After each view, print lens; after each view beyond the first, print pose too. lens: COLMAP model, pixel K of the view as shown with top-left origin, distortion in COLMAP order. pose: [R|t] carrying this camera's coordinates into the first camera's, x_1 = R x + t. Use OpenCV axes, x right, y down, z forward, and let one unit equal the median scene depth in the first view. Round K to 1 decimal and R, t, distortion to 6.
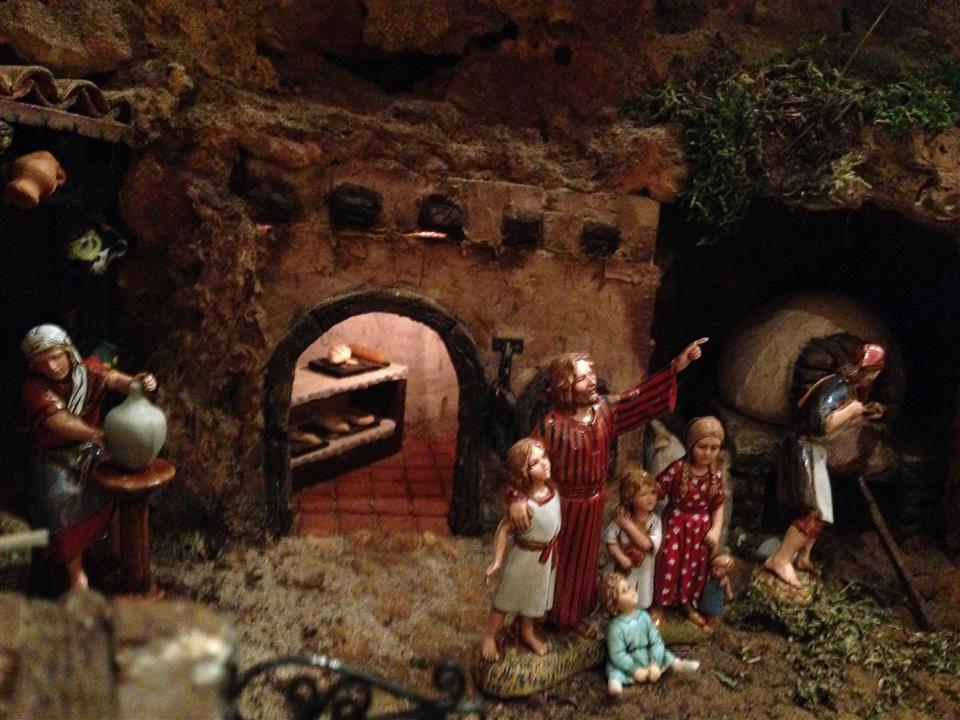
lens RADIAL K [[902.0, 0, 482.4], [0, 902.0, 355.1], [0, 0, 1]] dist [0.135891, -0.287124]
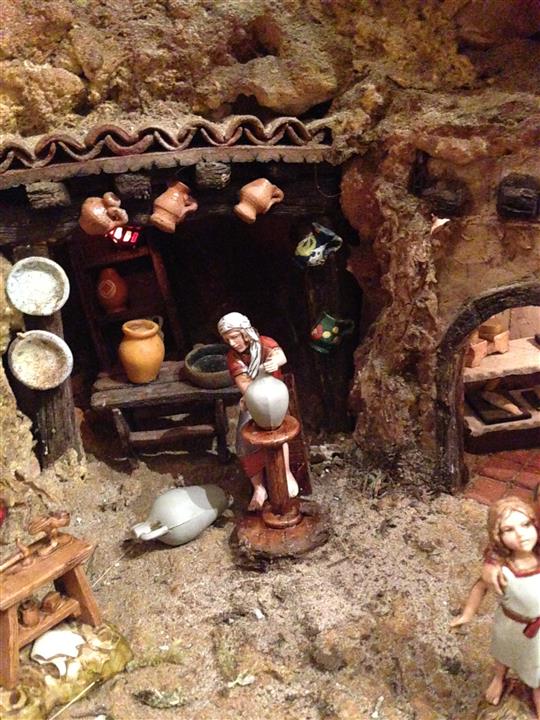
lens RADIAL K [[676.5, 0, 270.0], [0, 676.5, 360.0], [0, 0, 1]] dist [0.135891, -0.287124]
pose [[0.604293, 0.145293, -0.783403, 0.315152], [-0.024102, 0.986116, 0.164297, -0.109703], [0.796397, -0.080402, 0.599406, 0.339109]]
